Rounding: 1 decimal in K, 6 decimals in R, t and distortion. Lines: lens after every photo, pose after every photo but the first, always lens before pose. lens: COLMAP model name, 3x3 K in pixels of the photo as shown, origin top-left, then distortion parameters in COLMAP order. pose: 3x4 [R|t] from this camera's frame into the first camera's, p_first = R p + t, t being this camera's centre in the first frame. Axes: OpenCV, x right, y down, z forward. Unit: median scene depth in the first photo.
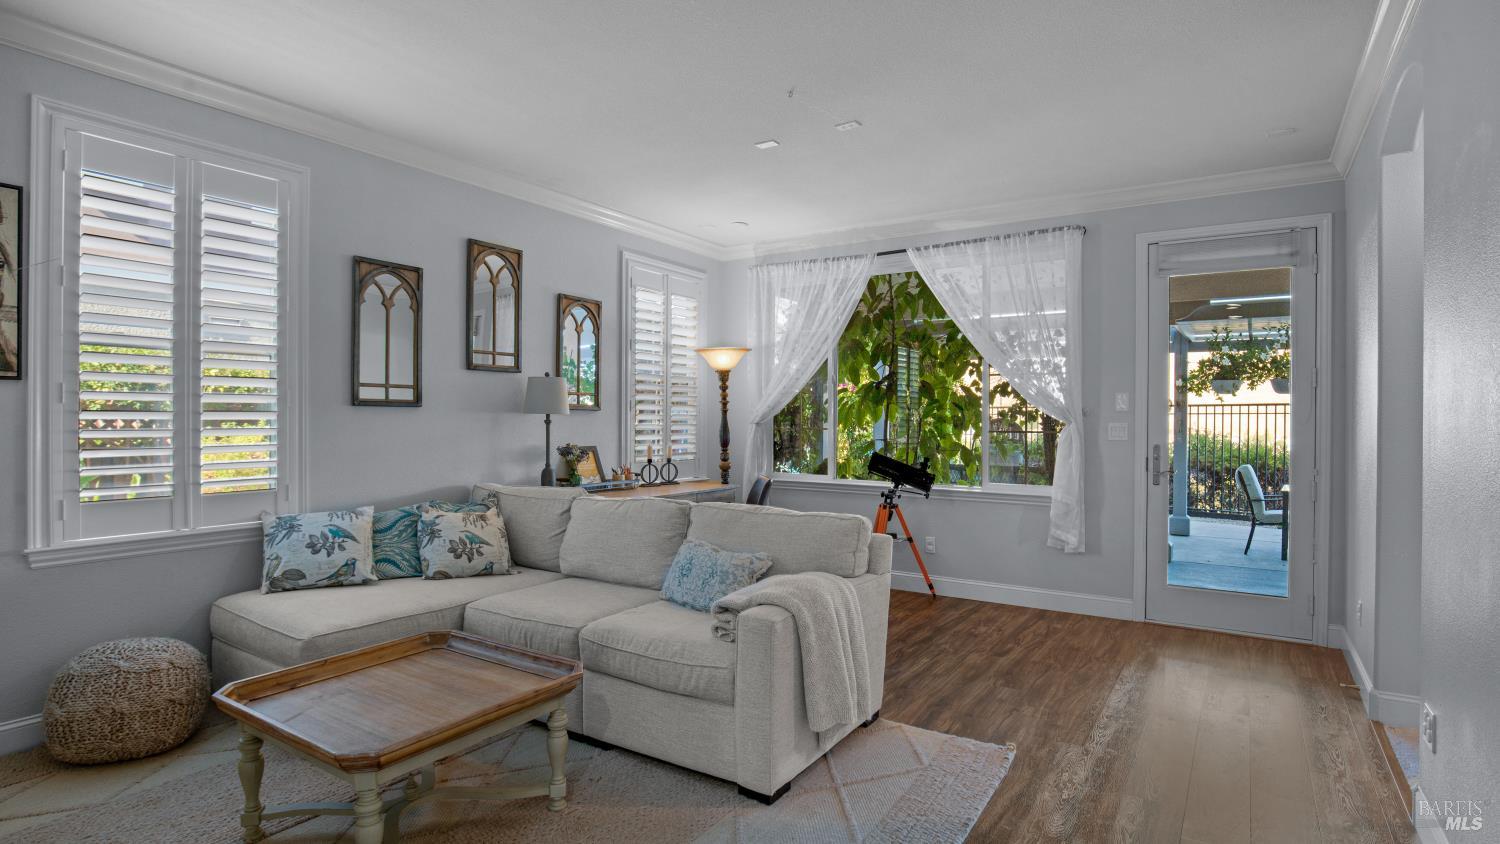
lens RADIAL K [[764.3, 0, 749.4], [0, 764.3, 427.3], [0, 0, 1]] dist [-0.017126, -0.000889]
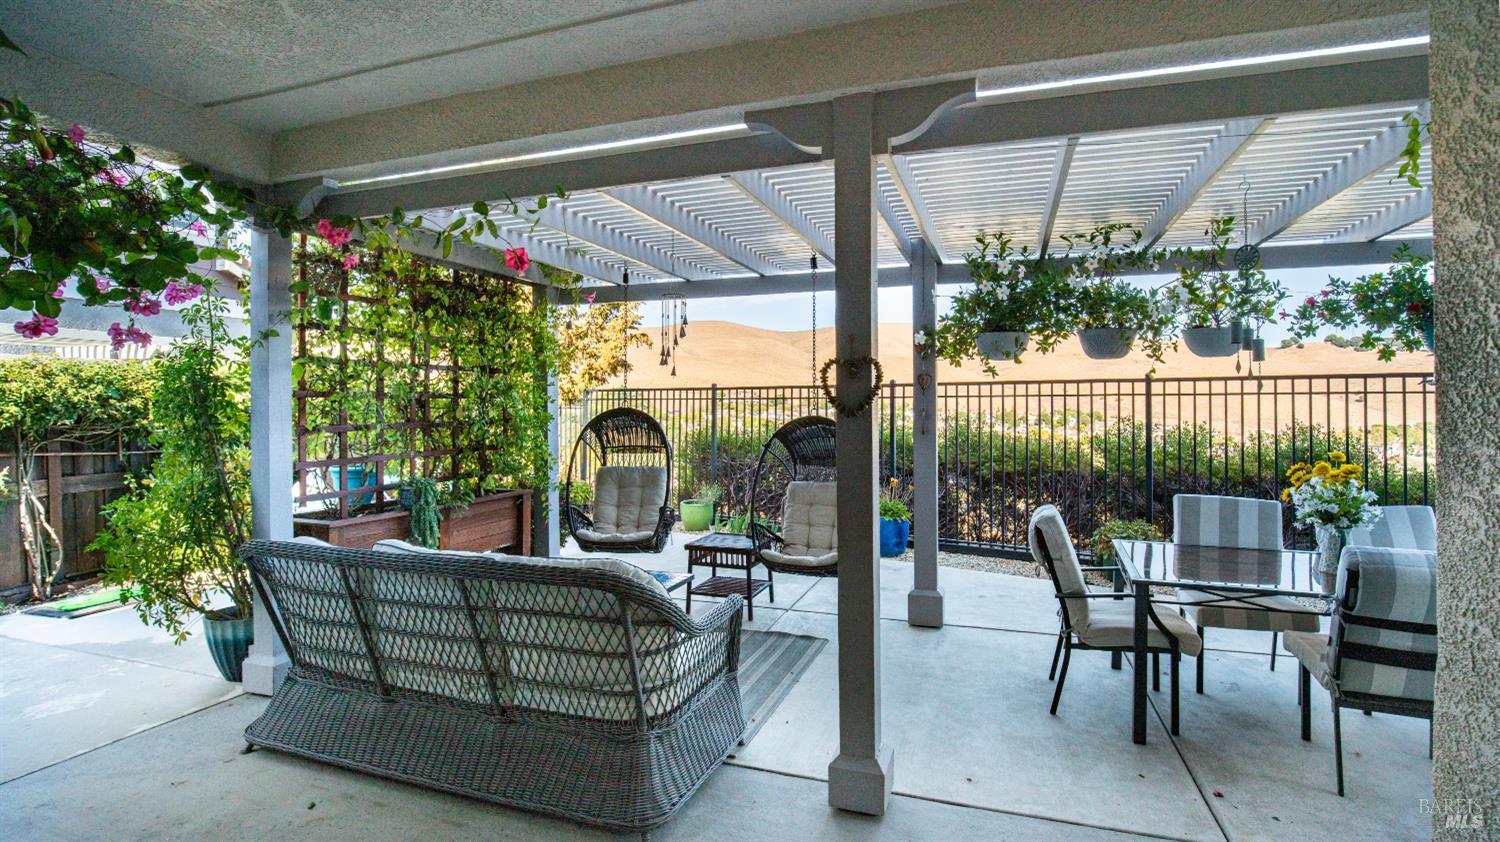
lens RADIAL K [[703.7, 0, 757.4], [0, 703.7, 403.3], [0, 0, 1]] dist [-0.029691, 0.005591]
pose [[0.968650, -0.011526, 0.248161, 0.336118], [0.013253, 0.999898, -0.005290, -0.013457], [-0.248074, 0.008413, 0.968704, 0.560003]]
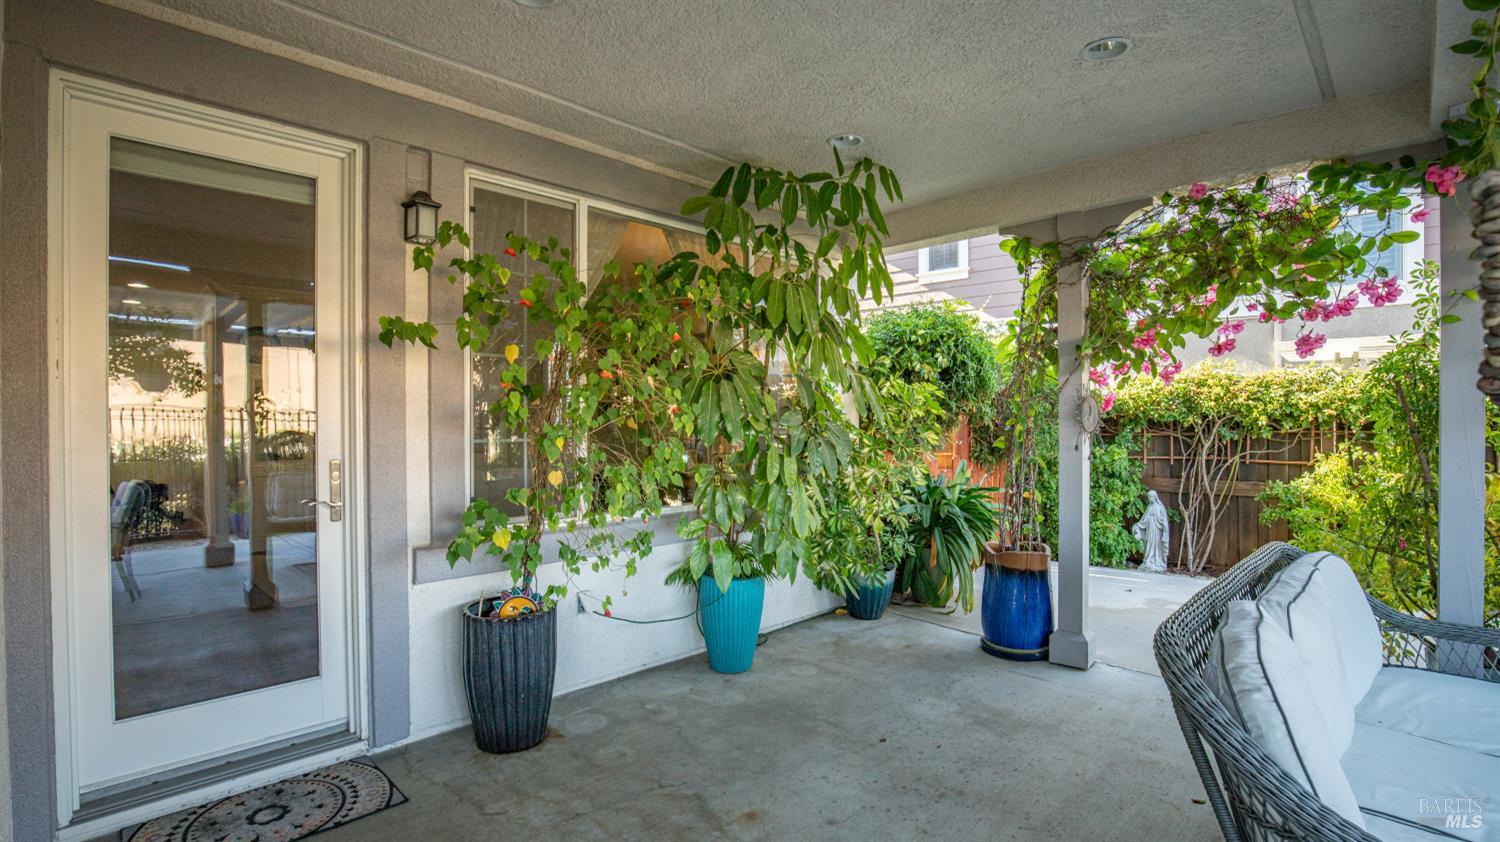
lens RADIAL K [[703.7, 0, 756.5], [0, 703.7, 424.0], [0, 0, 1]] dist [-0.029691, 0.005591]
pose [[-0.179125, -0.004631, -0.983815, 0.531752], [-0.009325, 0.999952, -0.003009, -0.005249], [0.983782, 0.008635, -0.179160, 0.743935]]
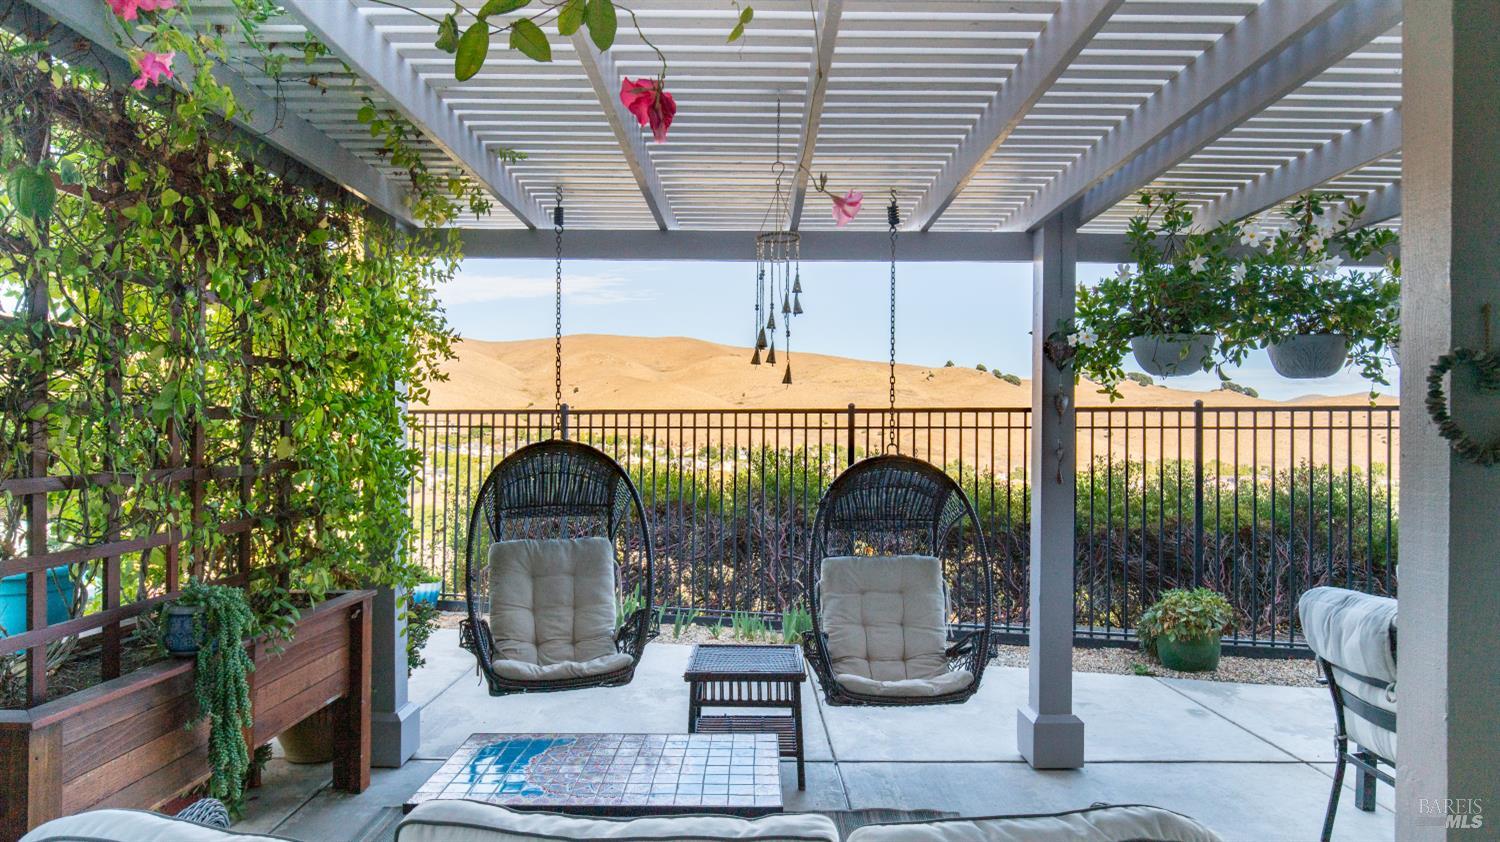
lens RADIAL K [[893.6, 0, 756.9], [0, 893.6, 435.5], [0, 0, 1]] dist [0.000775, 0.000193]
pose [[0.827182, -0.005022, 0.561912, 0.213623], [0.006825, 0.999976, -0.001110, -0.015940], [-0.561893, 0.004753, 0.827196, 0.741644]]
